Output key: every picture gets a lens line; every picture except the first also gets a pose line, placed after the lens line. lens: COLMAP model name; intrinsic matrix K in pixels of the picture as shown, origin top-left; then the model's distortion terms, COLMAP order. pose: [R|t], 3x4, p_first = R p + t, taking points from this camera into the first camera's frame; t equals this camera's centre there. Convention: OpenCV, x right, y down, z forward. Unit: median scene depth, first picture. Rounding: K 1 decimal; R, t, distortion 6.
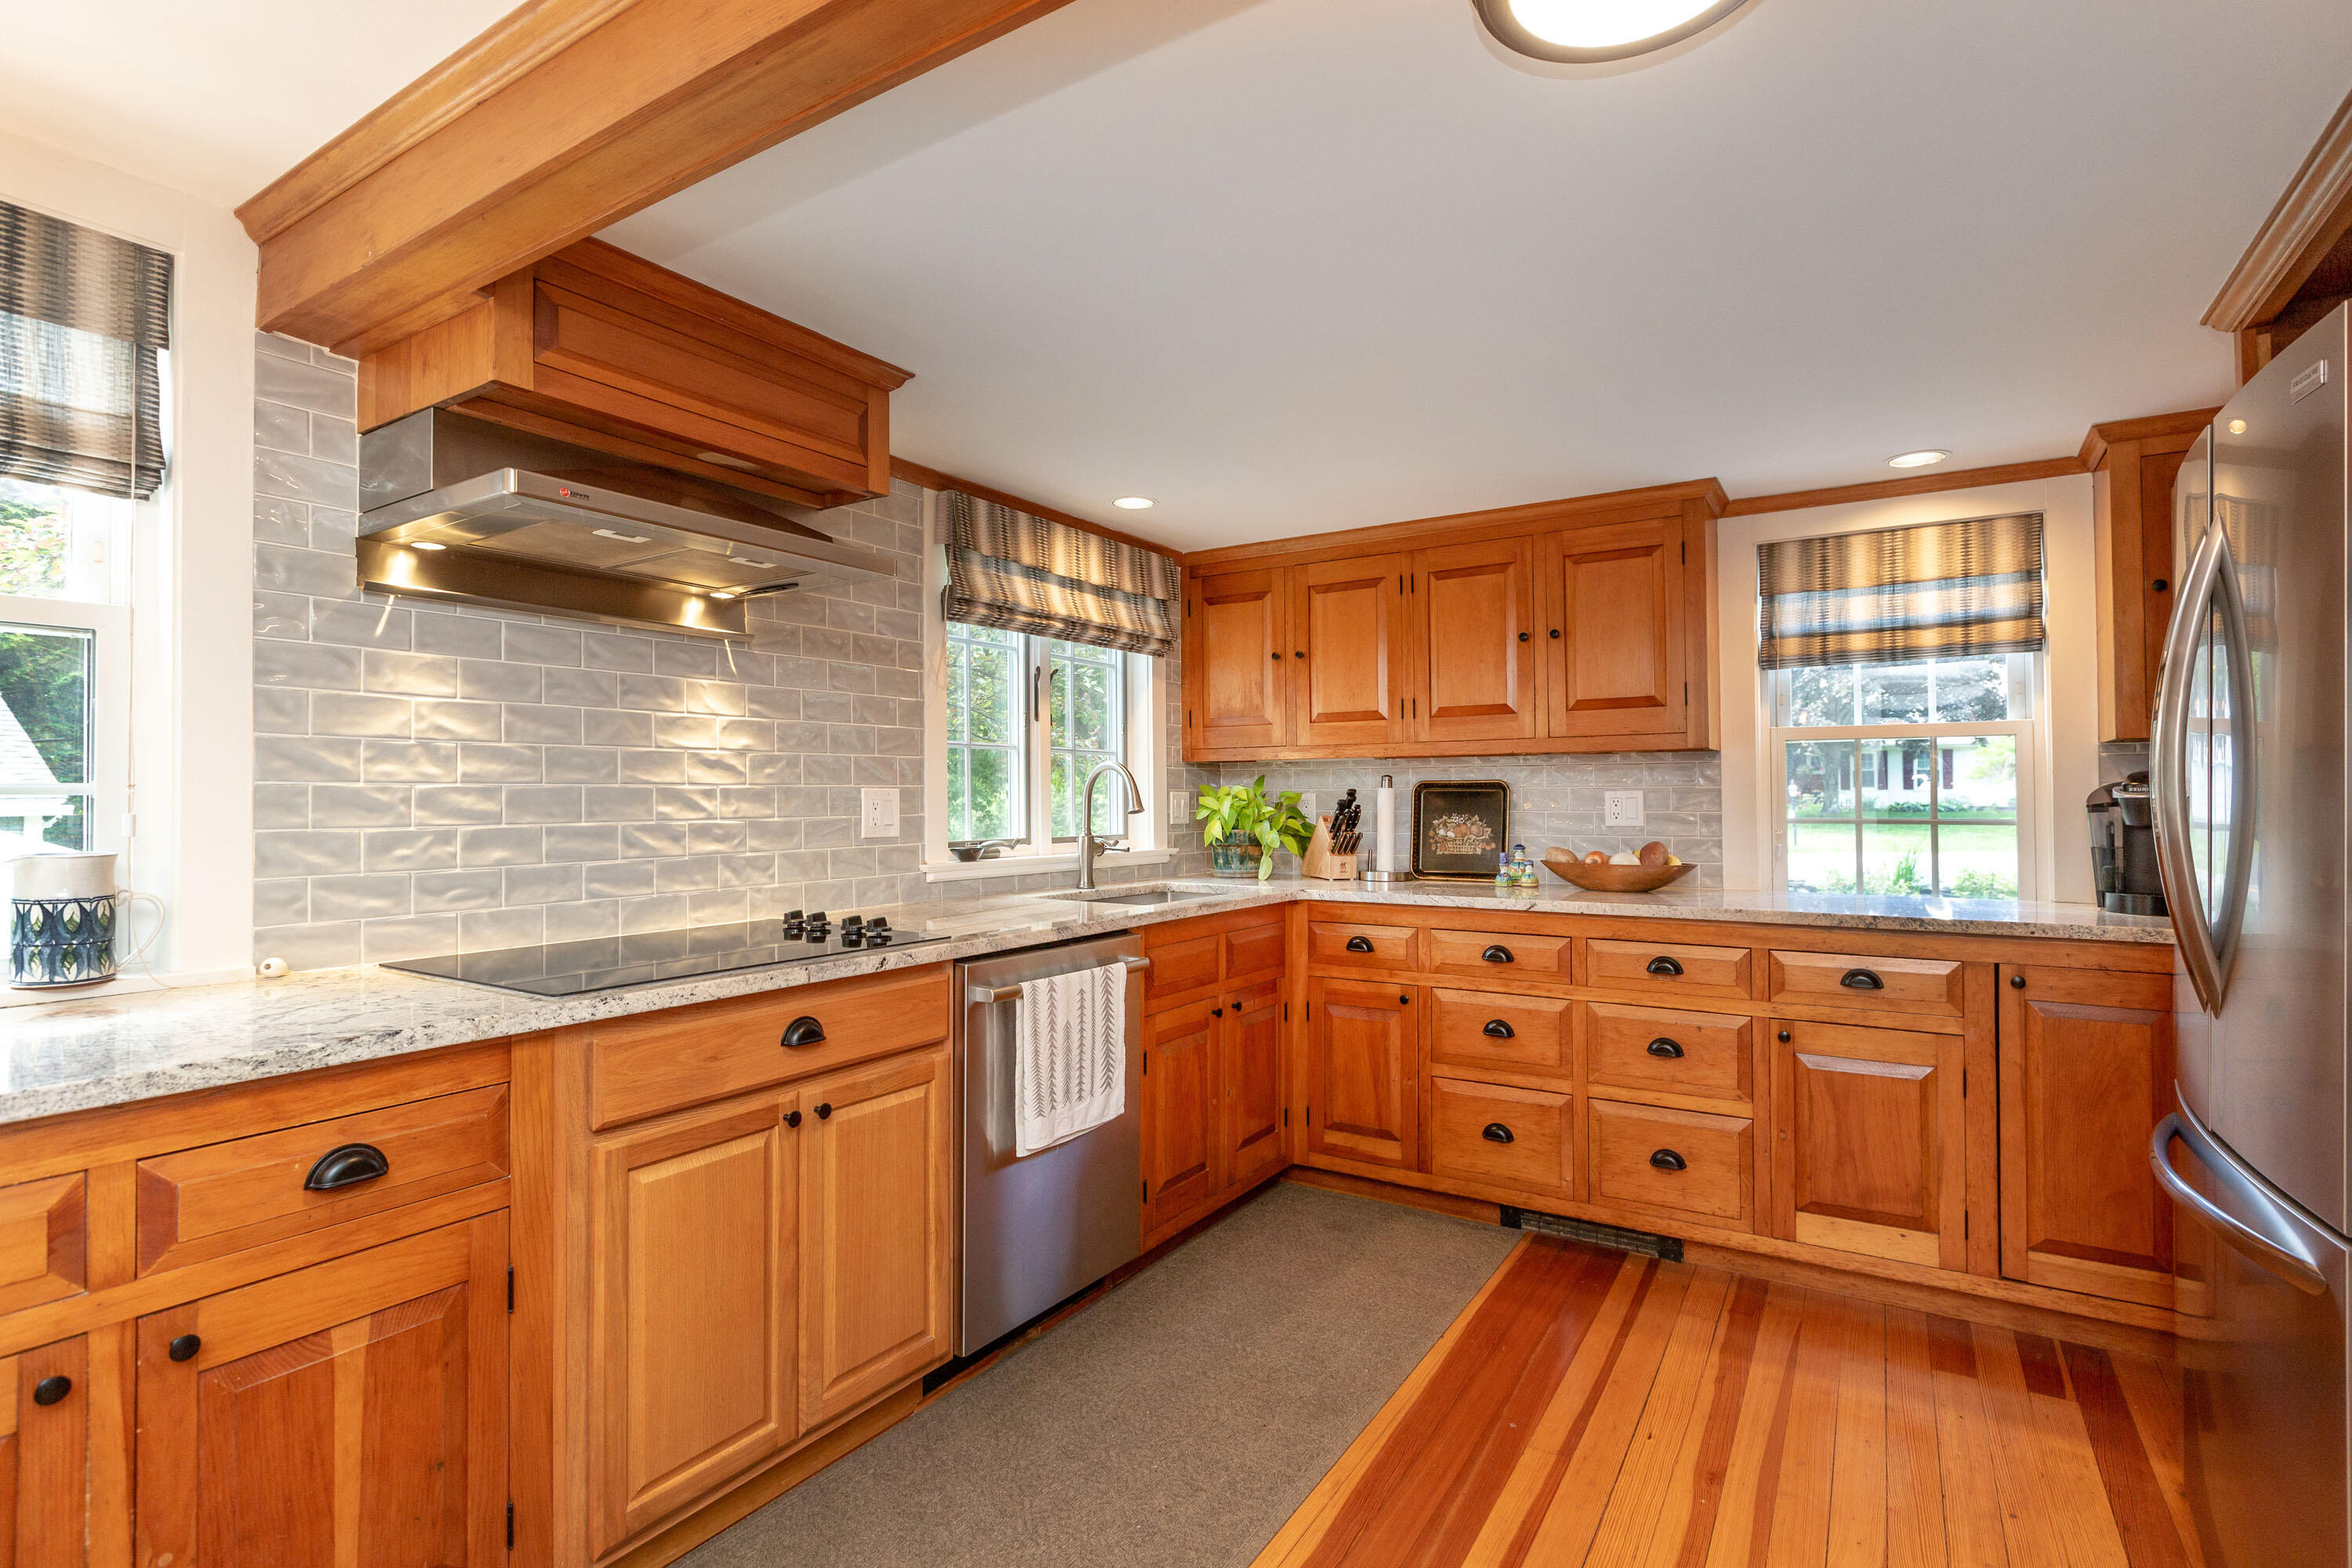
lens RADIAL K [[1144.5, 0, 1163.3], [0, 1144.5, 774.5], [0, 0, 1]] dist [0.011942, -0.000492]
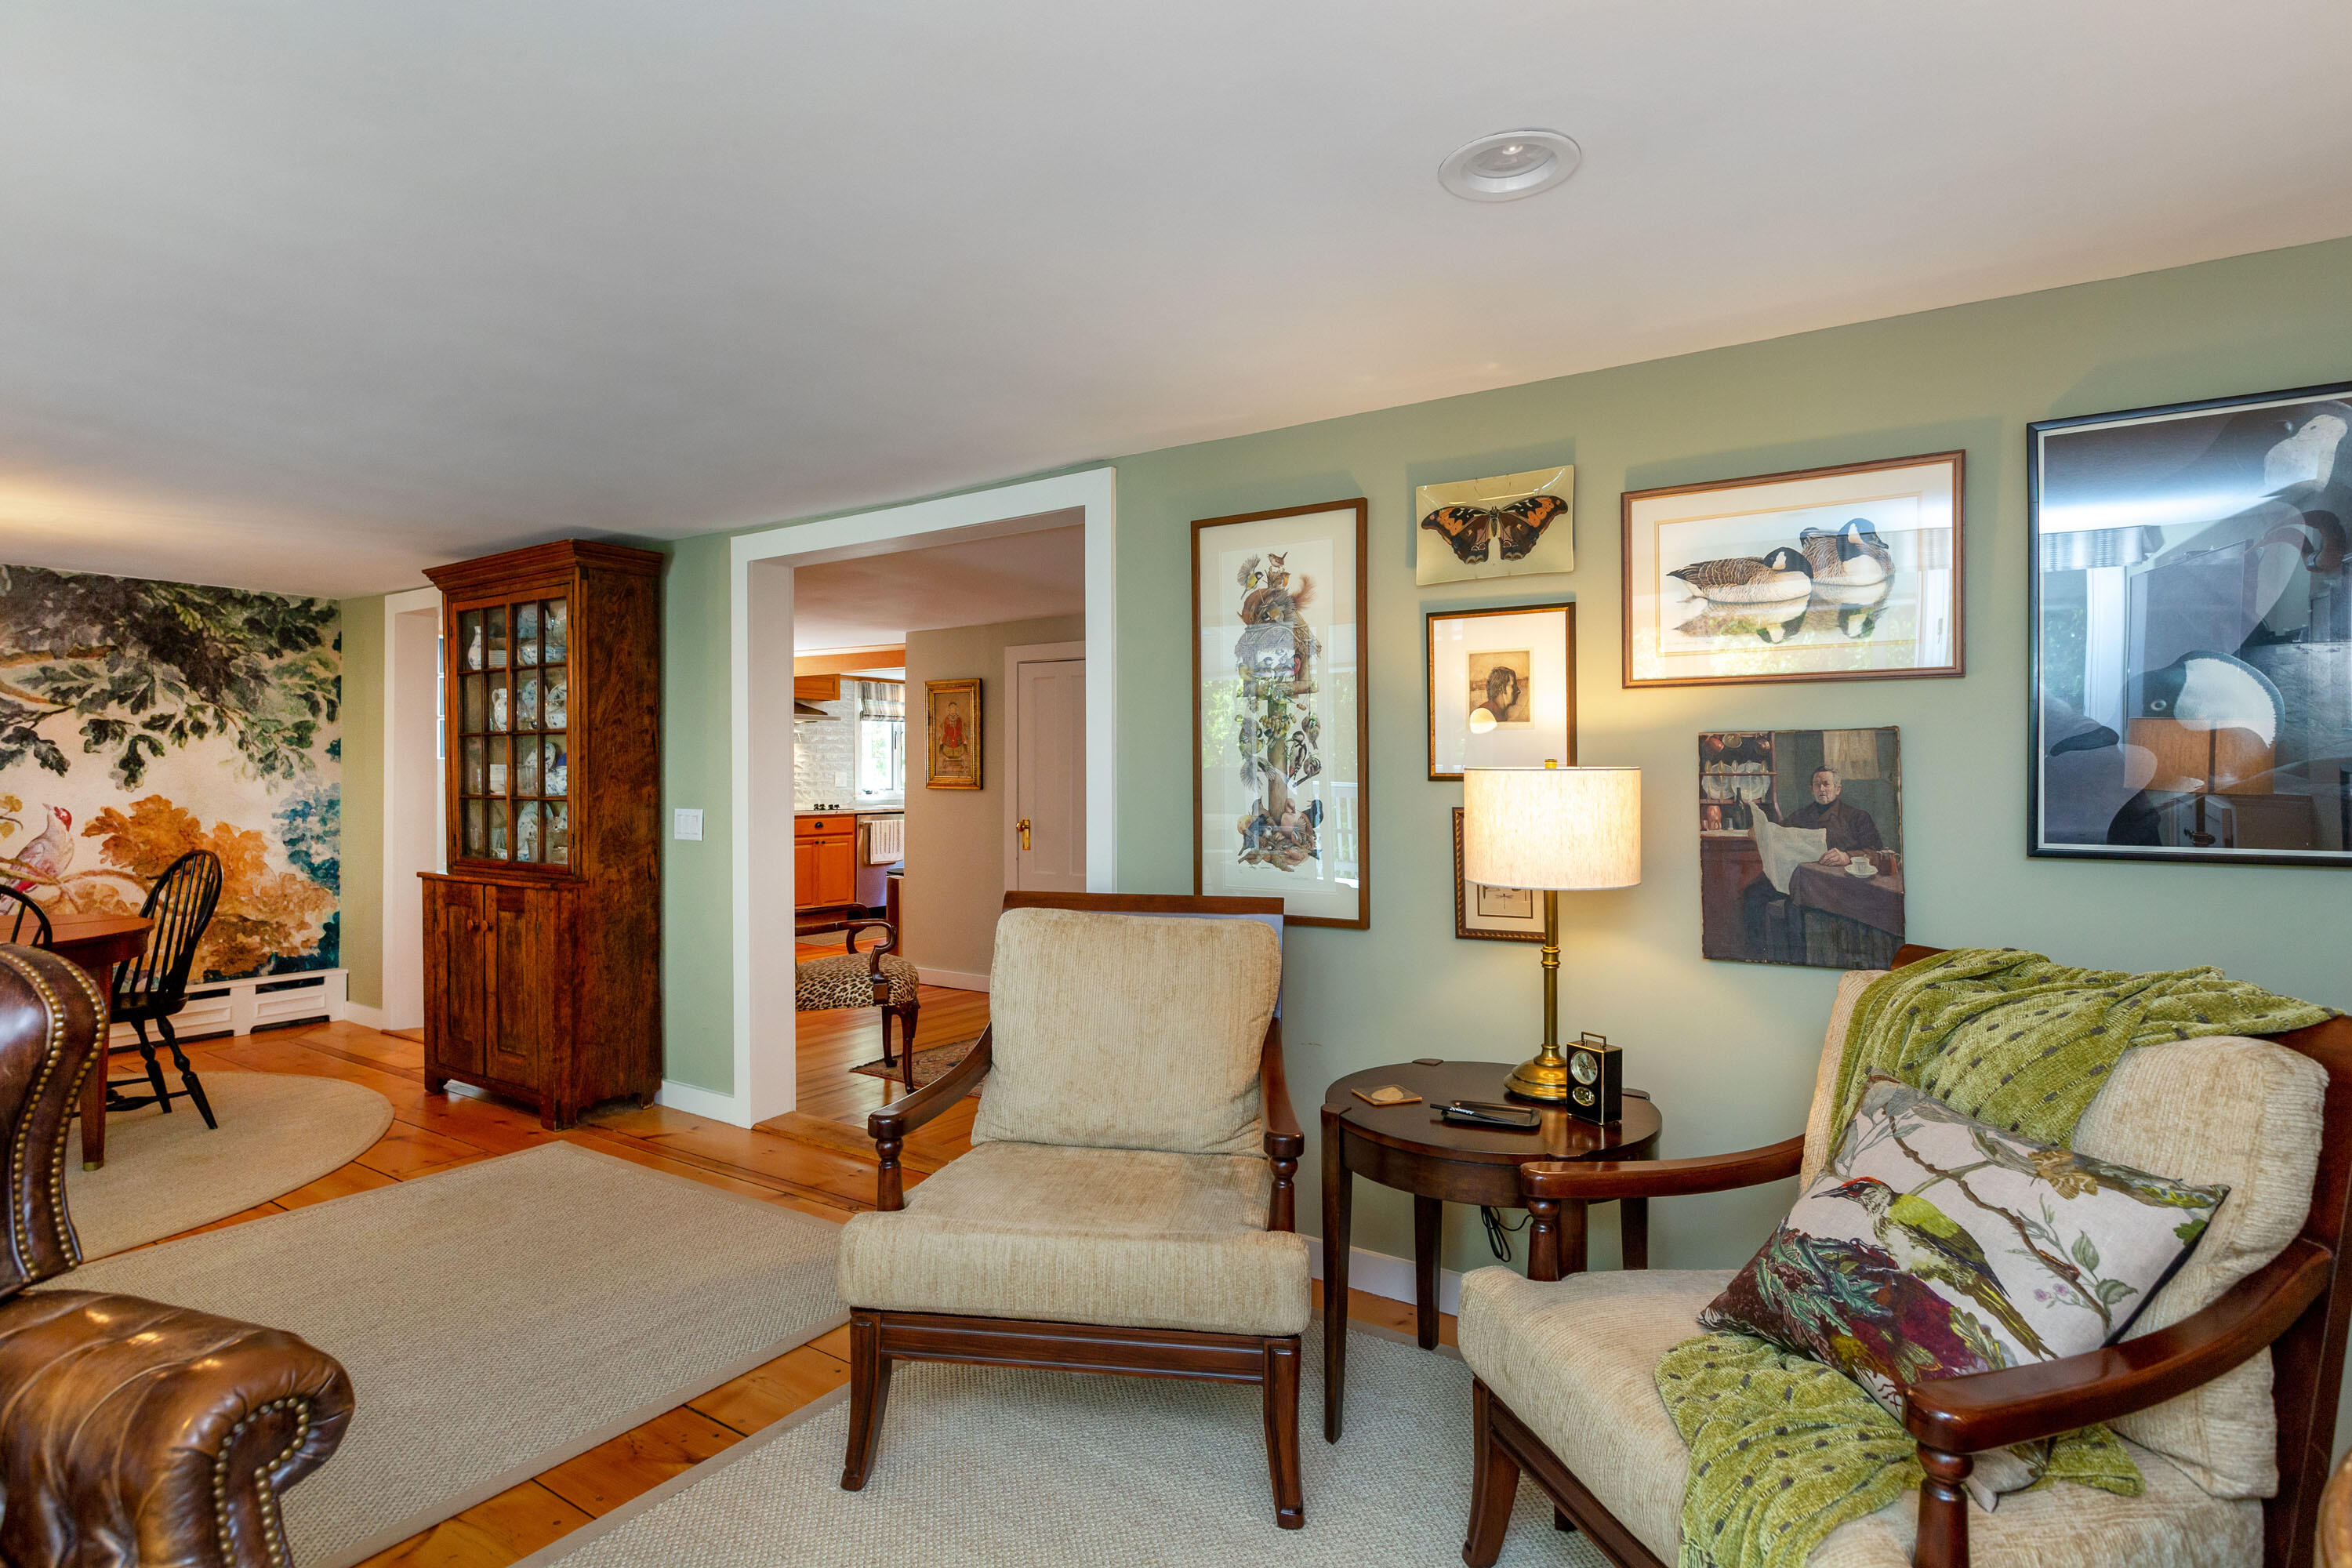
lens RADIAL K [[1152.8, 0, 1175.1], [0, 1152.8, 783.7], [0, 0, 1]] dist [-0.003624, -0.000064]
pose [[0.999997, 0.002567, 0.000060, 0.776866], [-0.002567, 0.999870, 0.015913, -0.006735], [-0.000019, -0.015913, 0.999873, -2.521698]]
